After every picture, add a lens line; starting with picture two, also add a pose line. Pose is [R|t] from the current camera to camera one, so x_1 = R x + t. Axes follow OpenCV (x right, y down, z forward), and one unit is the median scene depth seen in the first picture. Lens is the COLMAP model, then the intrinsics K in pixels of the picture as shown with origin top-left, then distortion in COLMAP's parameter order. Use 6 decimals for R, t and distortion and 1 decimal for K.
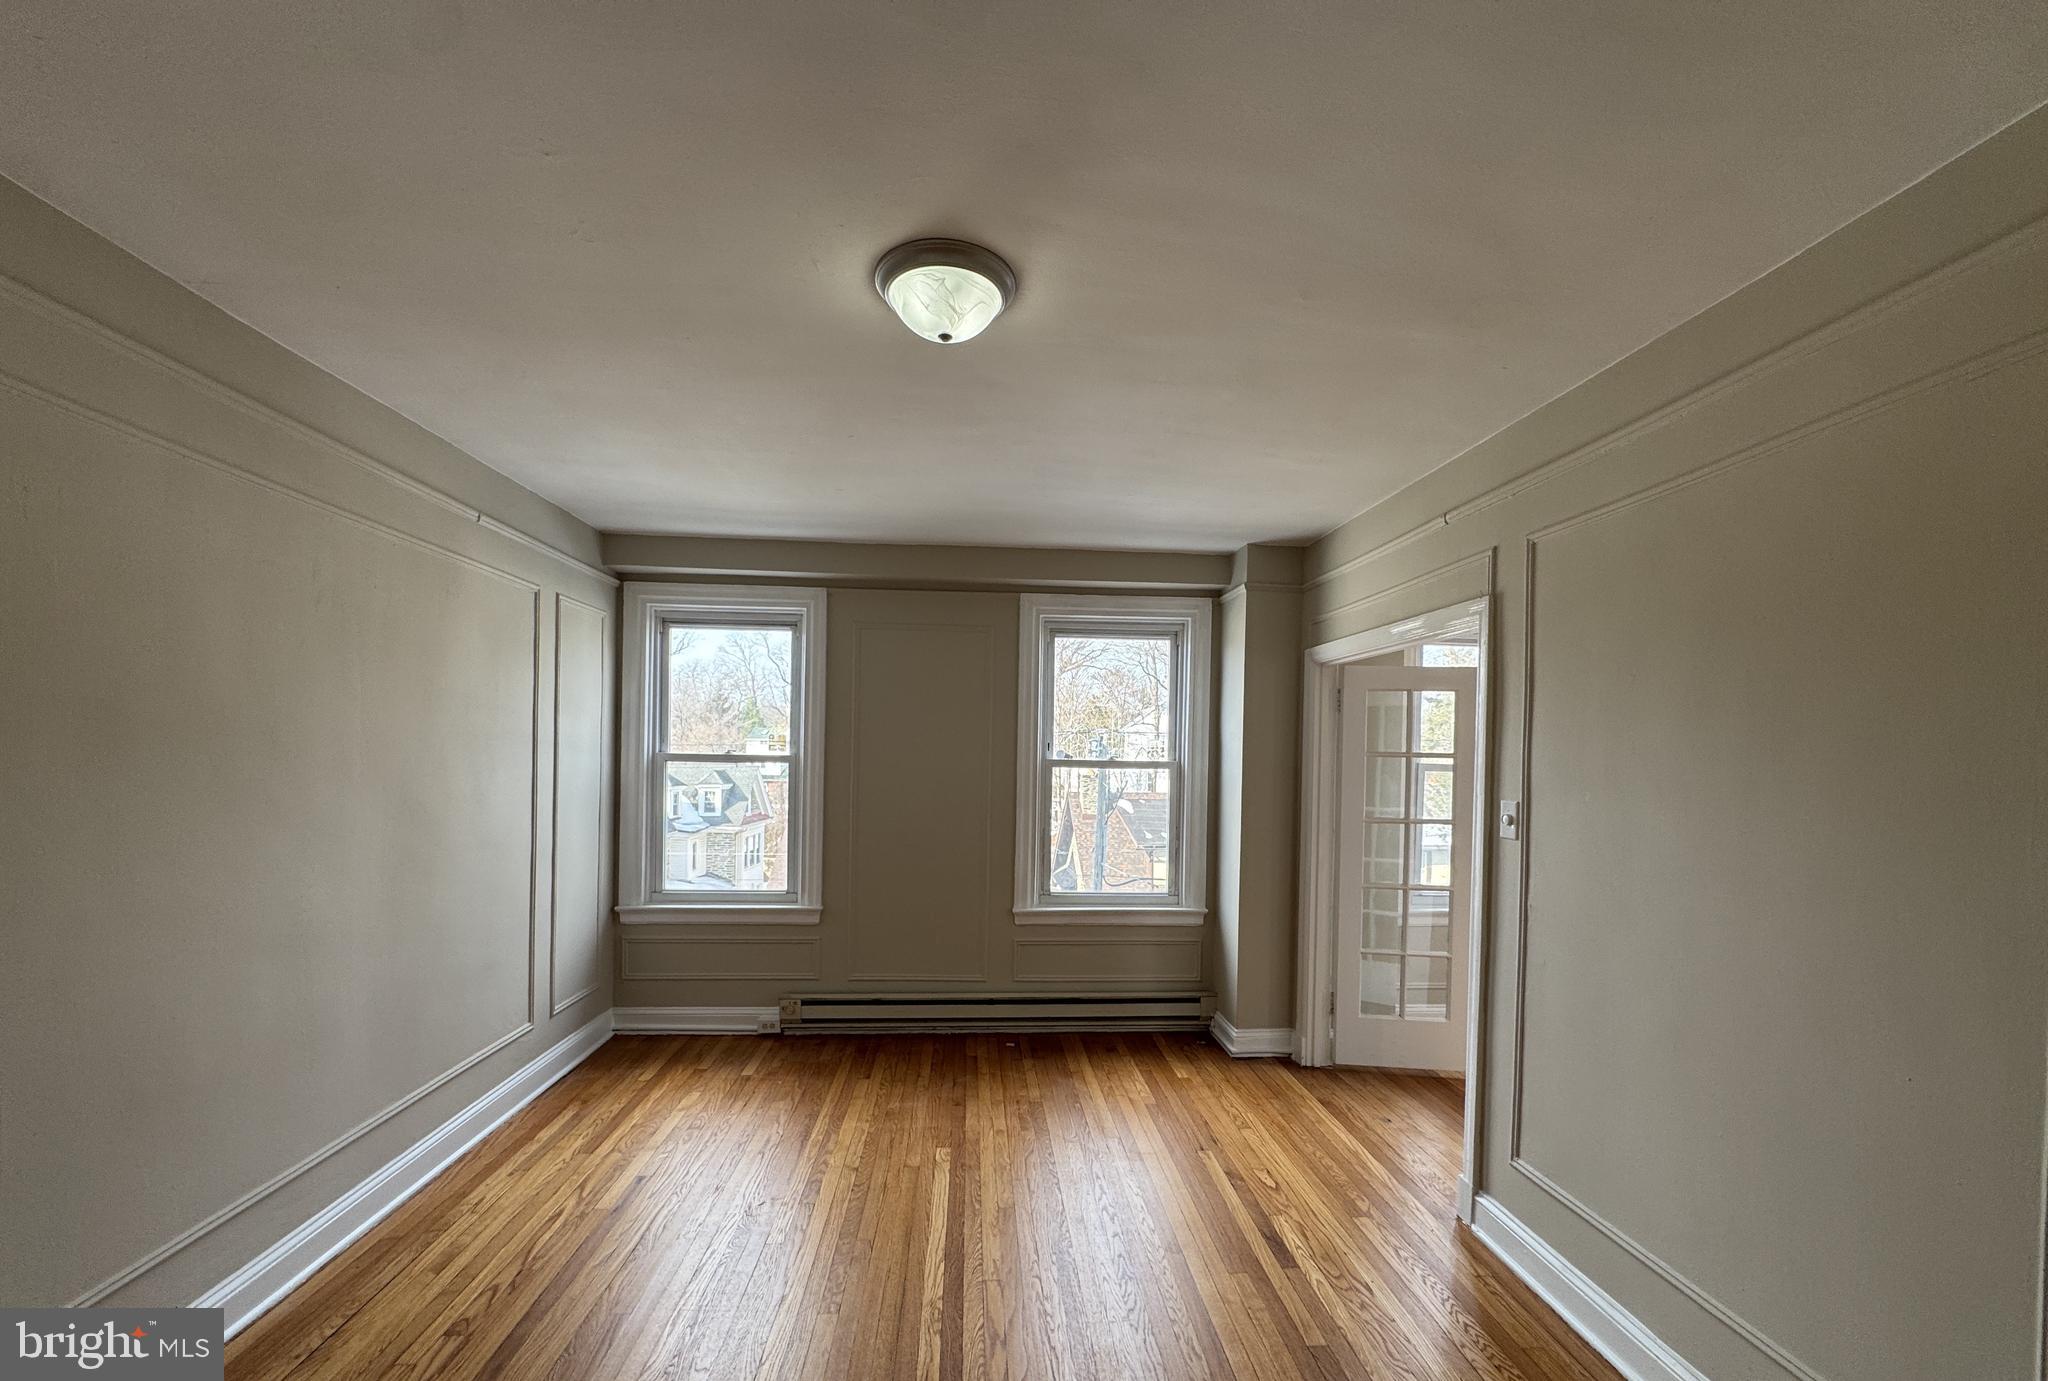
lens RADIAL K [[821.2, 0, 1027.1], [0, 821.2, 761.5], [0, 0, 1]] dist [0.000721, 0.000156]
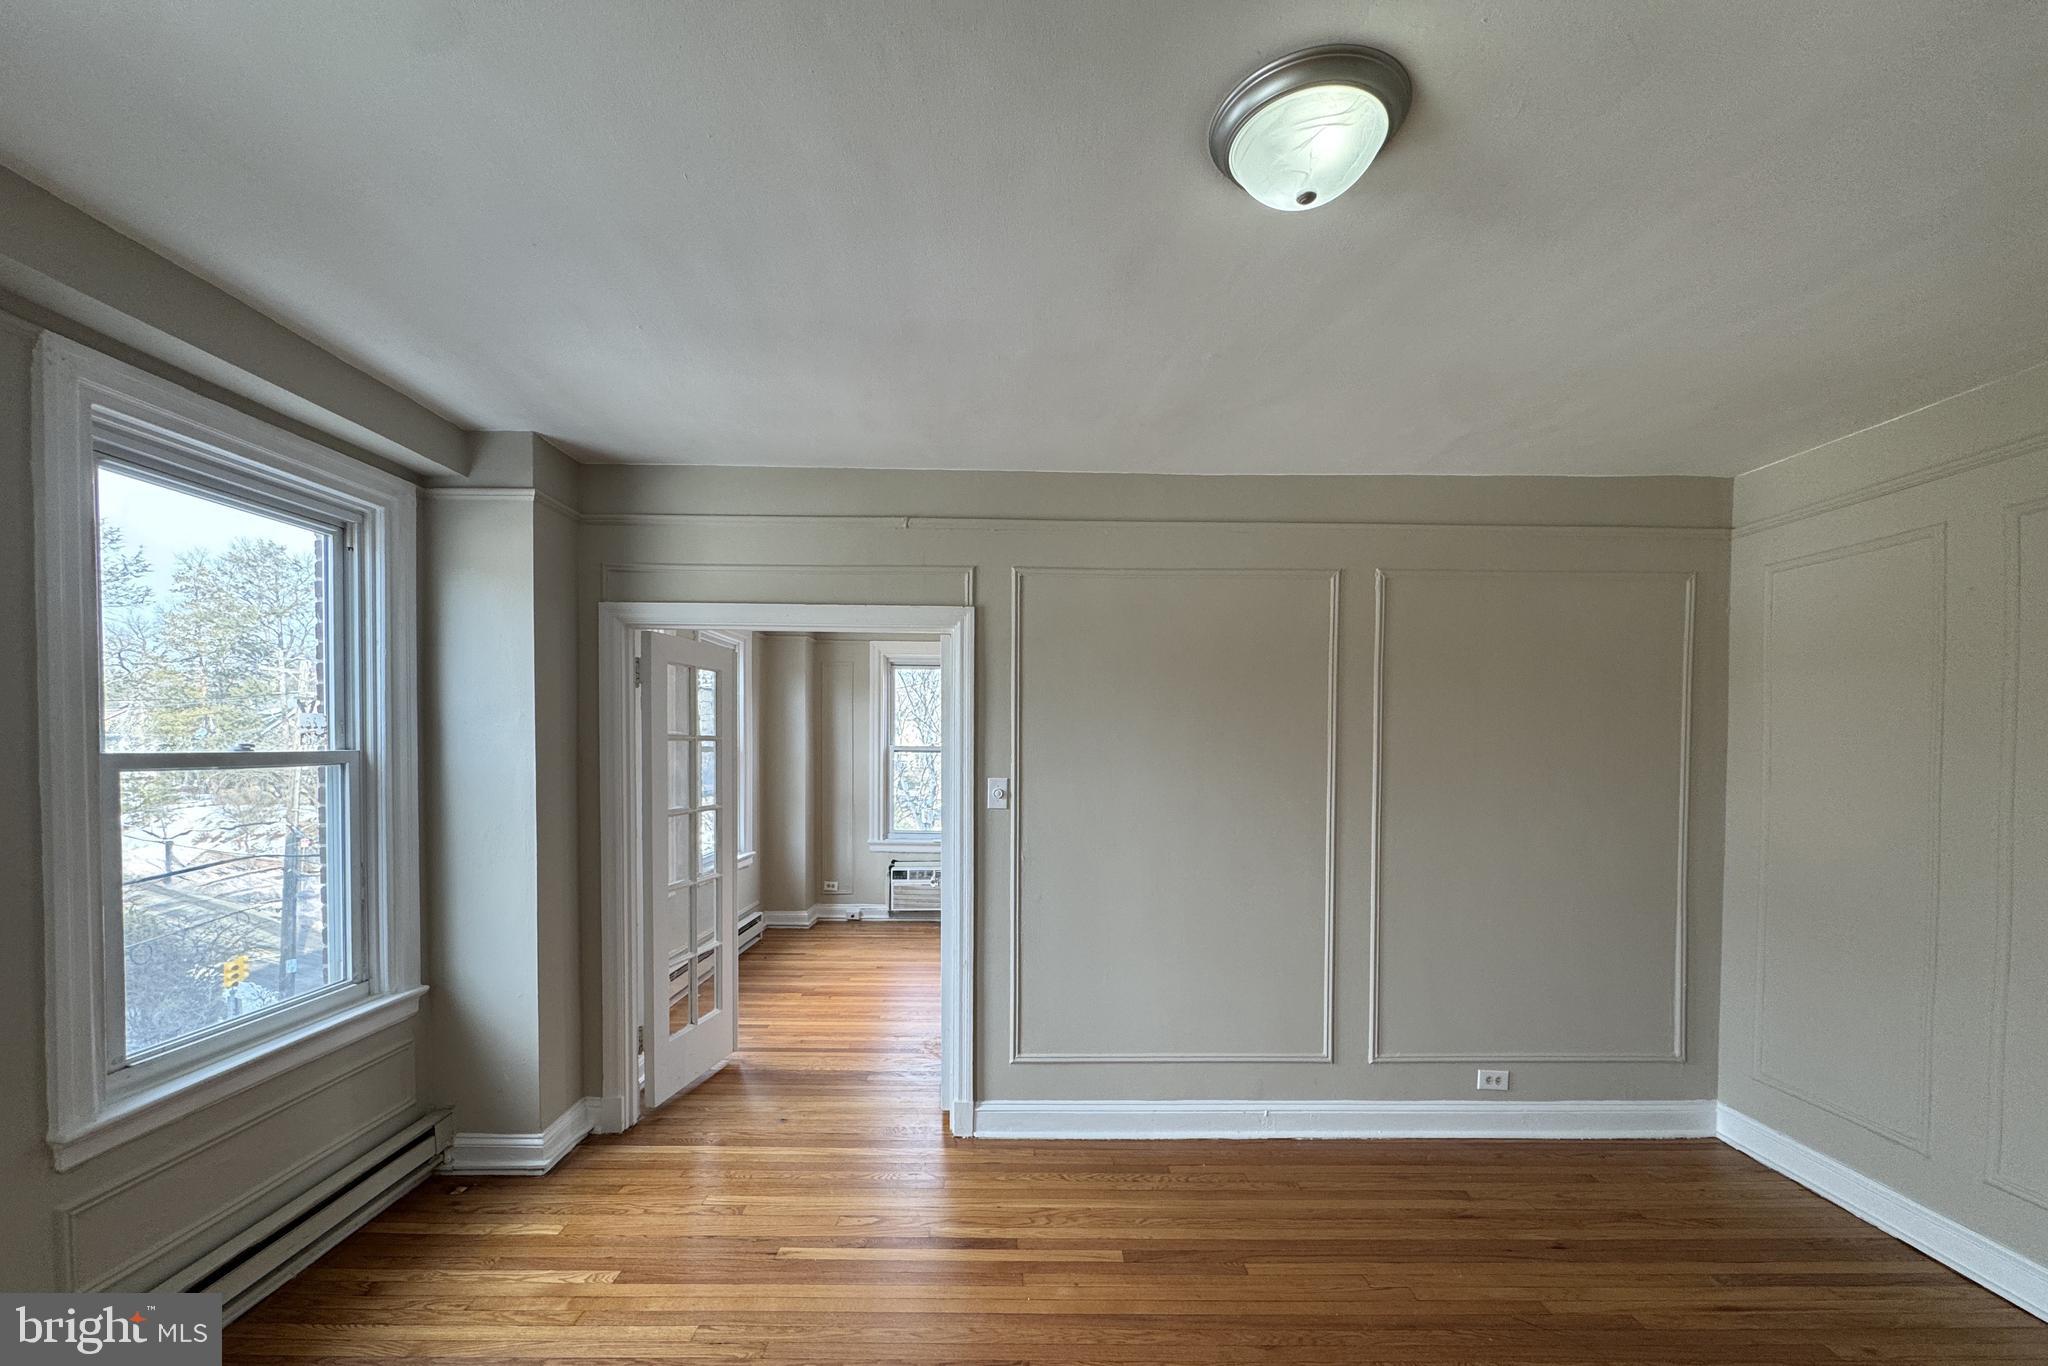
lens RADIAL K [[810.8, 0, 1017.7], [0, 810.8, 765.5], [0, 0, 1]] dist [-0.001835, -0.000211]
pose [[0.059123, -0.043690, 0.997294, -0.368631], [0.001327, 0.999044, 0.043688, -0.014667], [-0.998250, -0.001259, 0.059124, 0.522090]]
